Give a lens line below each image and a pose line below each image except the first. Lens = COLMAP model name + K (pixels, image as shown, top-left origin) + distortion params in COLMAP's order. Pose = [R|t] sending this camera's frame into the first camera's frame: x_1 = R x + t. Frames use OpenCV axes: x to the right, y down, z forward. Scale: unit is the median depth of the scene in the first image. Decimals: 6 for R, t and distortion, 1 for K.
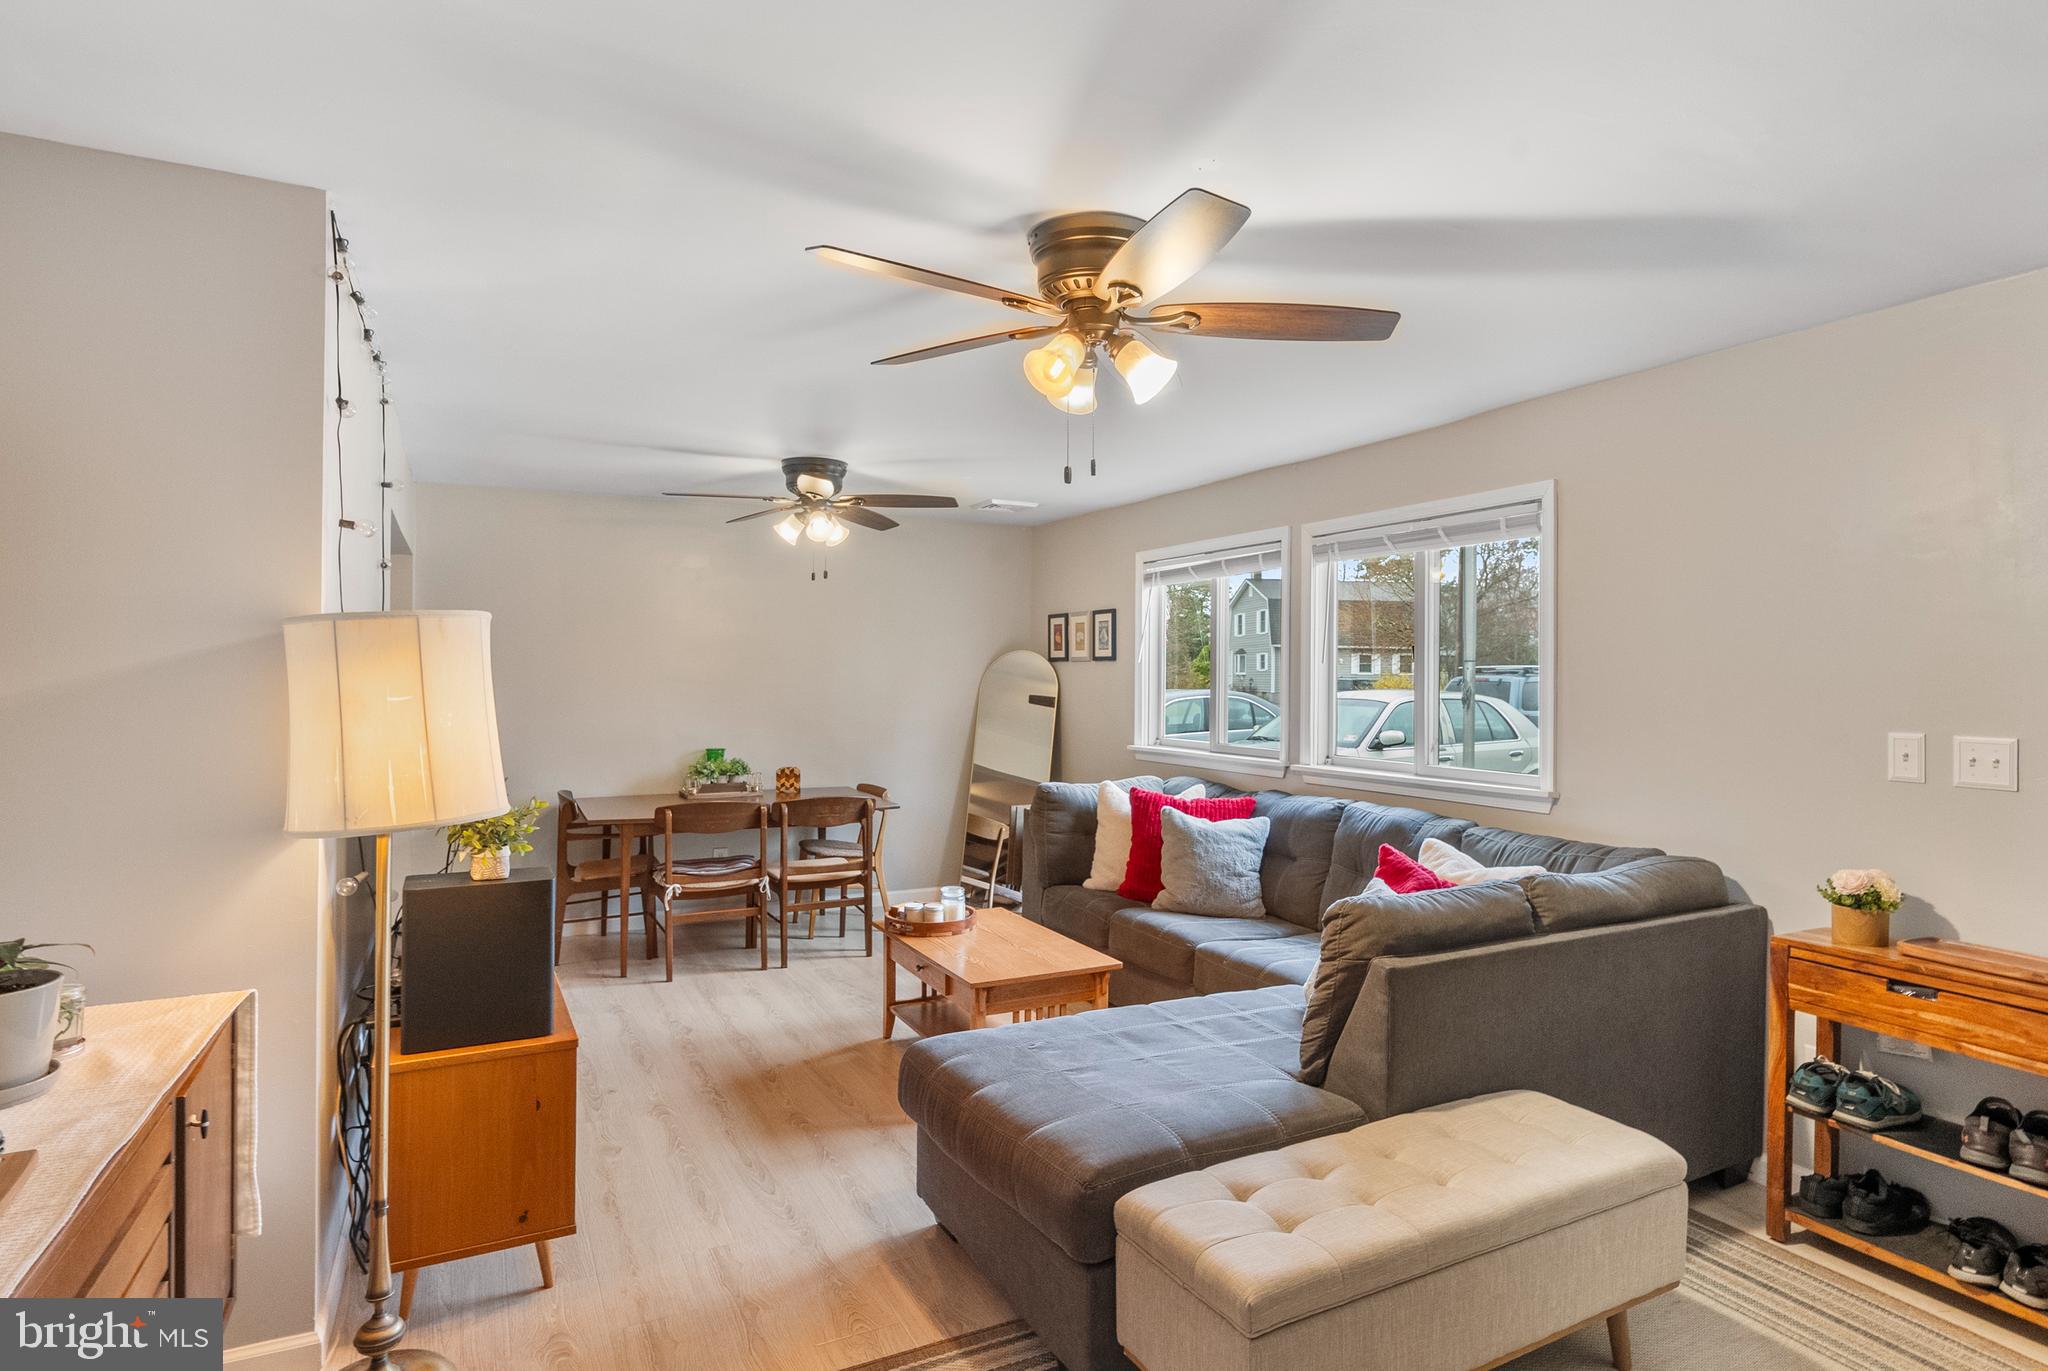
lens RADIAL K [[1053.2, 0, 1024.0], [0, 1053.2, 685.5], [0, 0, 1]] dist [0.000841, 0.000056]
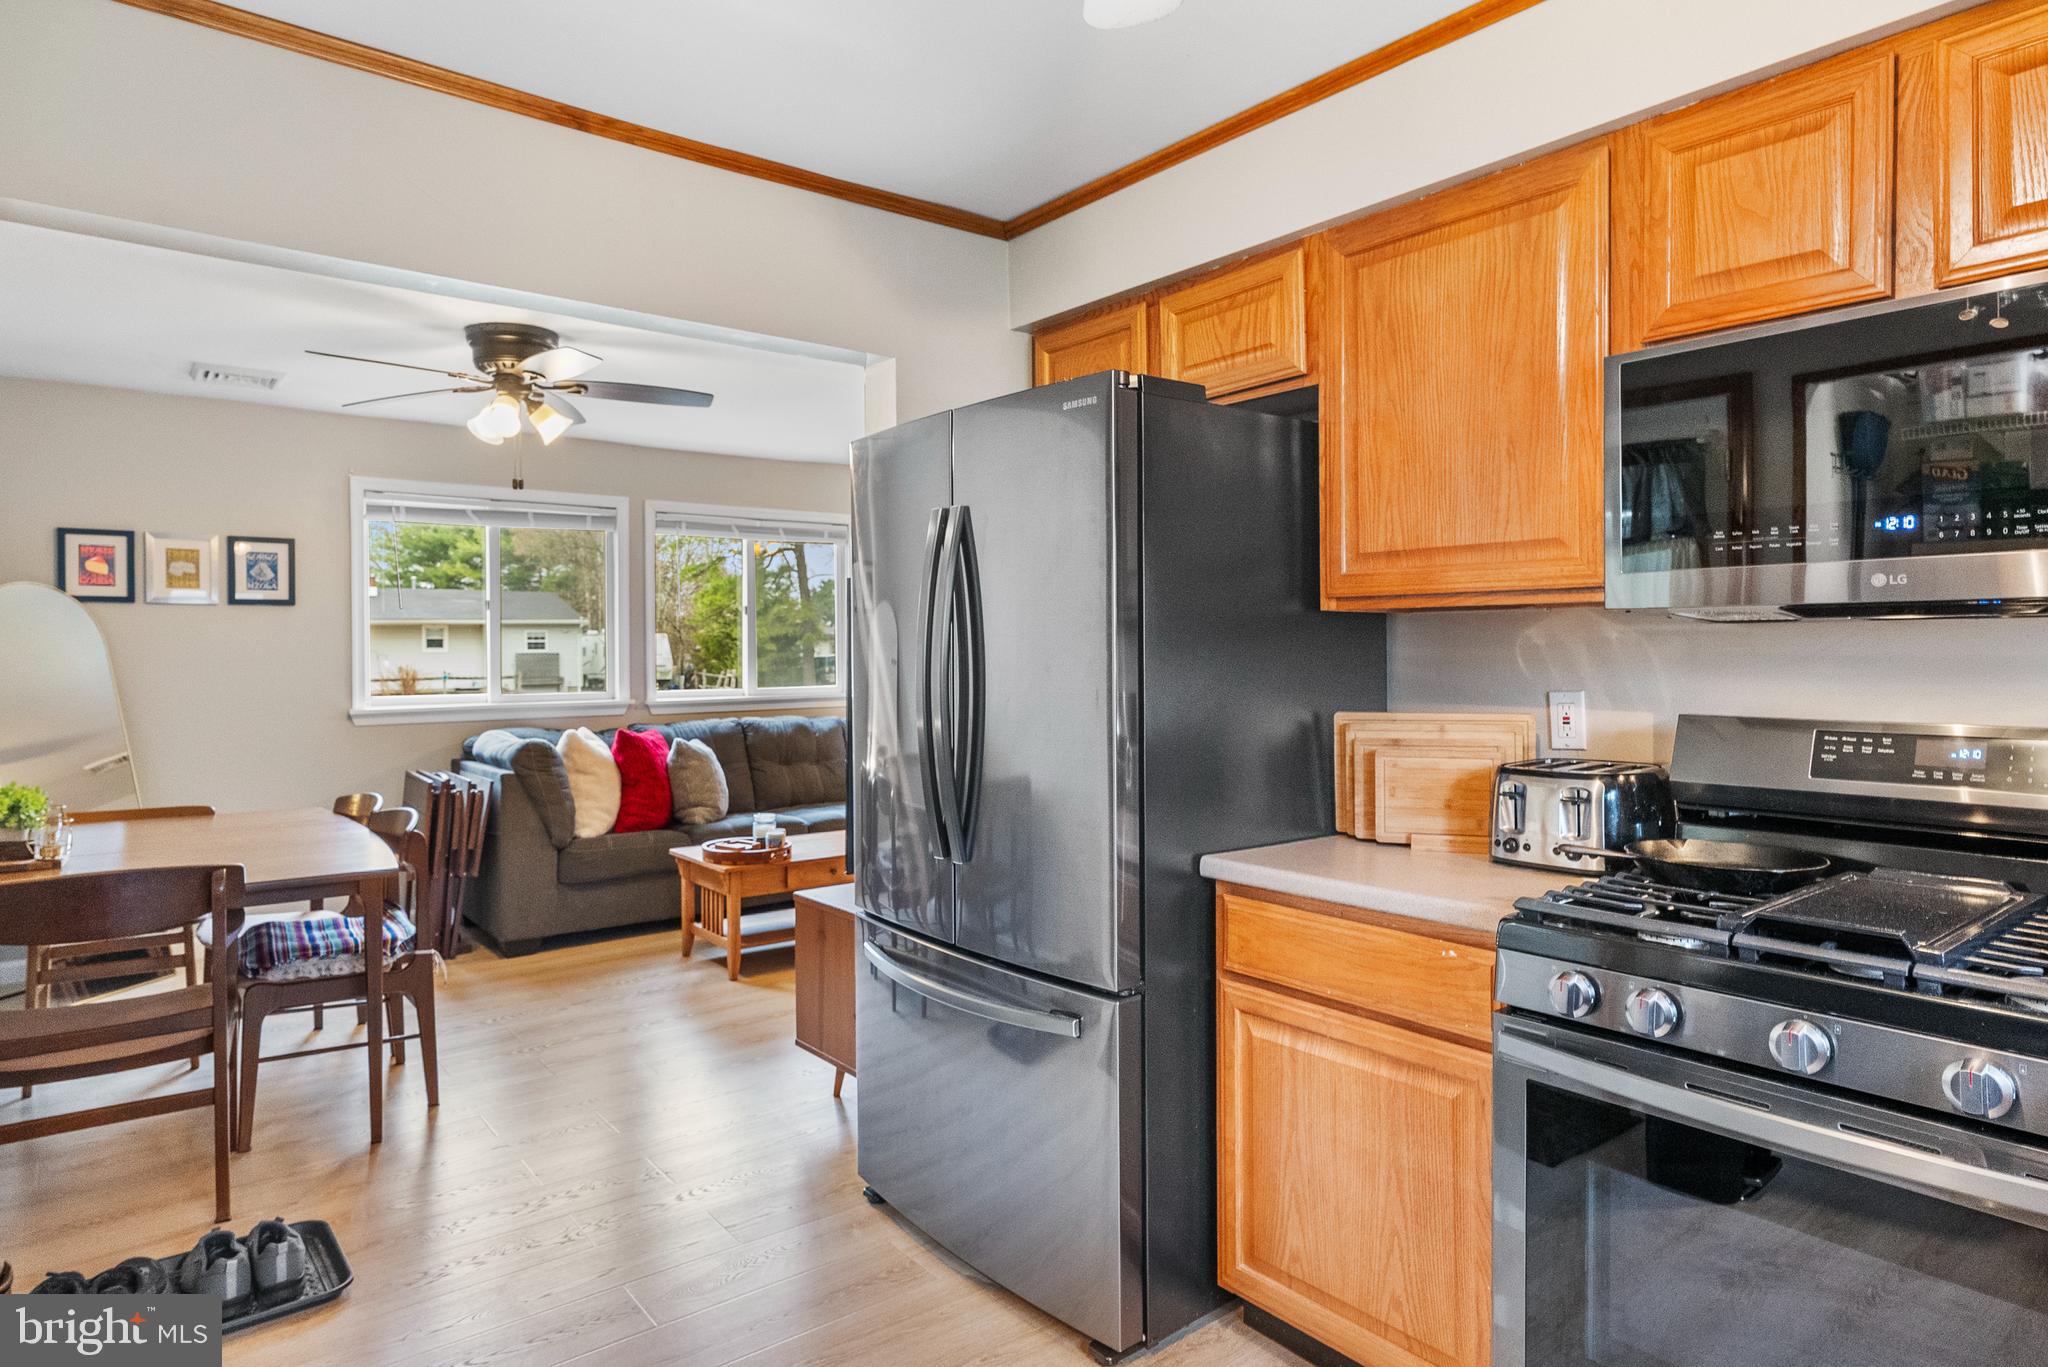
lens RADIAL K [[1193.5, 0, 1019.3], [0, 1193.5, 675.1], [0, 0, 1]] dist [-0.000858, 0.000027]
pose [[-0.181360, -0.029743, 0.982967, -1.123169], [0.013295, 0.999377, 0.032693, 0.007812], [-0.983327, 0.018998, -0.180851, 0.810454]]
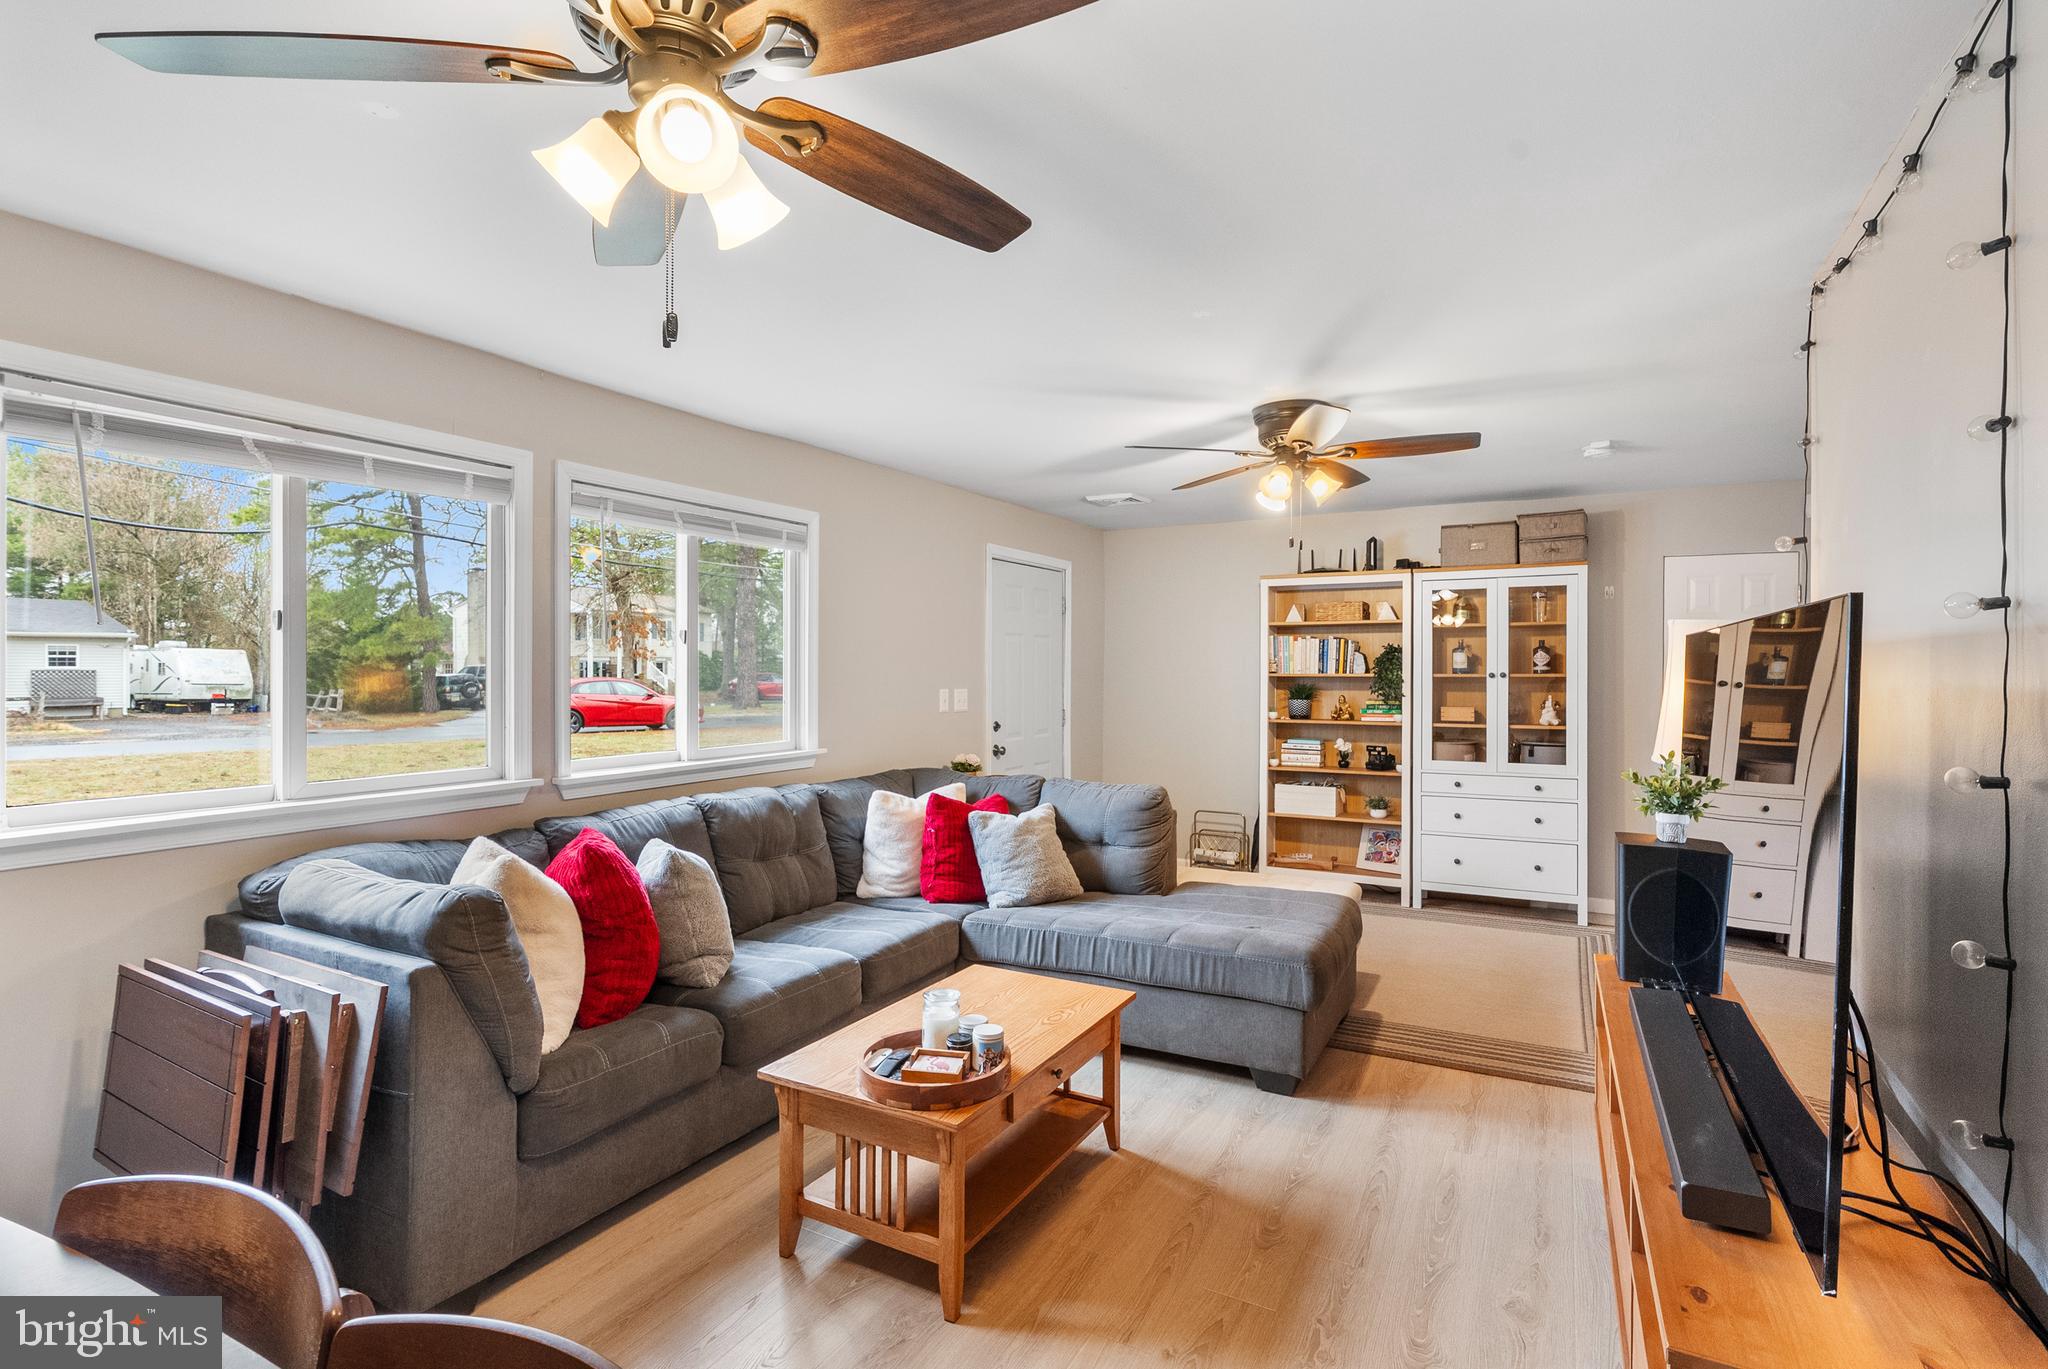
lens RADIAL K [[983.5, 0, 1024.0], [0, 983.5, 684.5], [0, 0, 1]] dist [-0.000897, -0.000100]
pose [[-0.554226, -0.024904, 0.831993, -0.497618], [-0.000614, 0.999564, 0.029510, -0.012298], [-0.832366, 0.015845, -0.554000, 1.085925]]
